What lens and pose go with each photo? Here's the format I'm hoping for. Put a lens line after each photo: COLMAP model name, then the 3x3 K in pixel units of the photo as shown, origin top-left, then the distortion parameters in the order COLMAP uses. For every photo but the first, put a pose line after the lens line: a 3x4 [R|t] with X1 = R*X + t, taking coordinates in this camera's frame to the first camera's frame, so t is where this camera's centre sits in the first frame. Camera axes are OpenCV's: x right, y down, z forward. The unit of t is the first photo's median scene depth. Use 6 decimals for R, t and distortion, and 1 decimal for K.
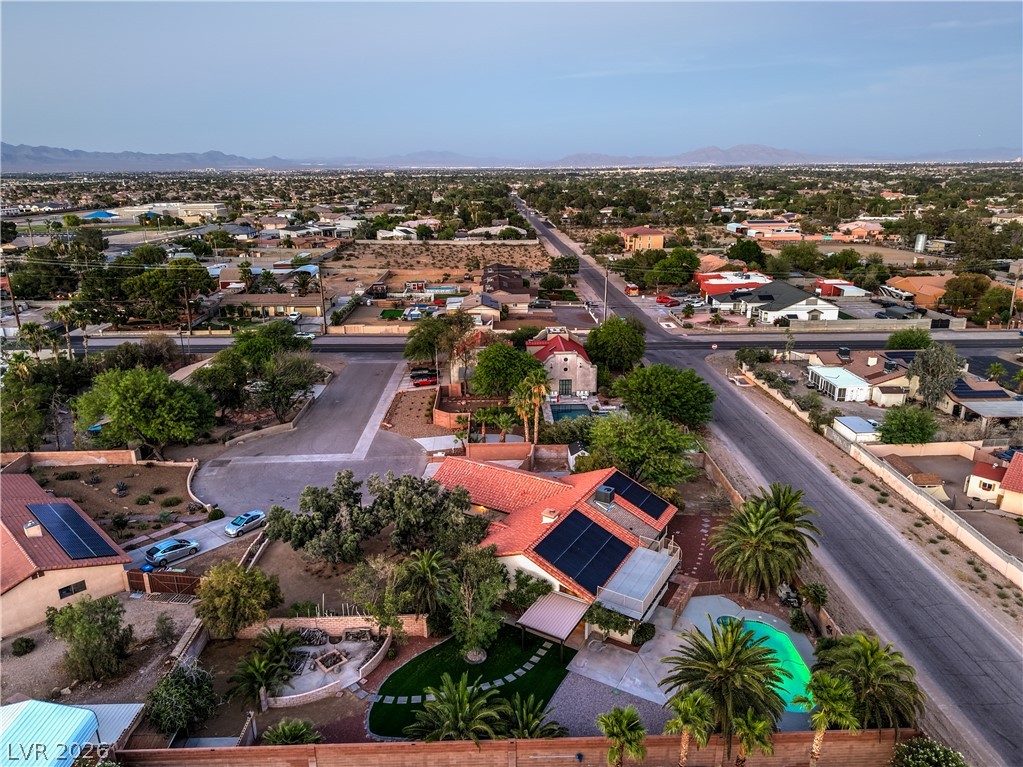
lens RADIAL K [[696.1, 0, 507.9], [0, 696.1, 382.5], [0, 0, 1]] dist [0.062945, -0.087766]
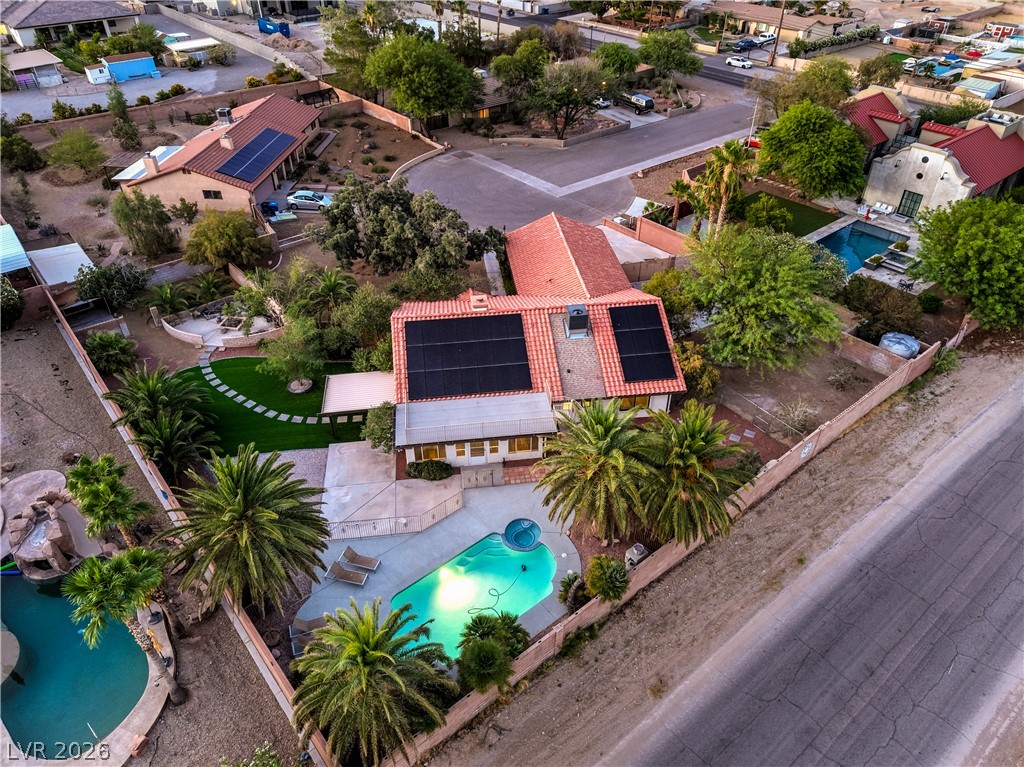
lens RADIAL K [[692.0, 0, 517.9], [0, 692.0, 384.6], [0, 0, 1]] dist [0.041936, -0.041403]
pose [[0.626066, 0.480212, -0.614360, 0.377994], [-0.239665, 0.868238, 0.434423, -0.047919], [0.742026, -0.124737, 0.658664, 0.316864]]
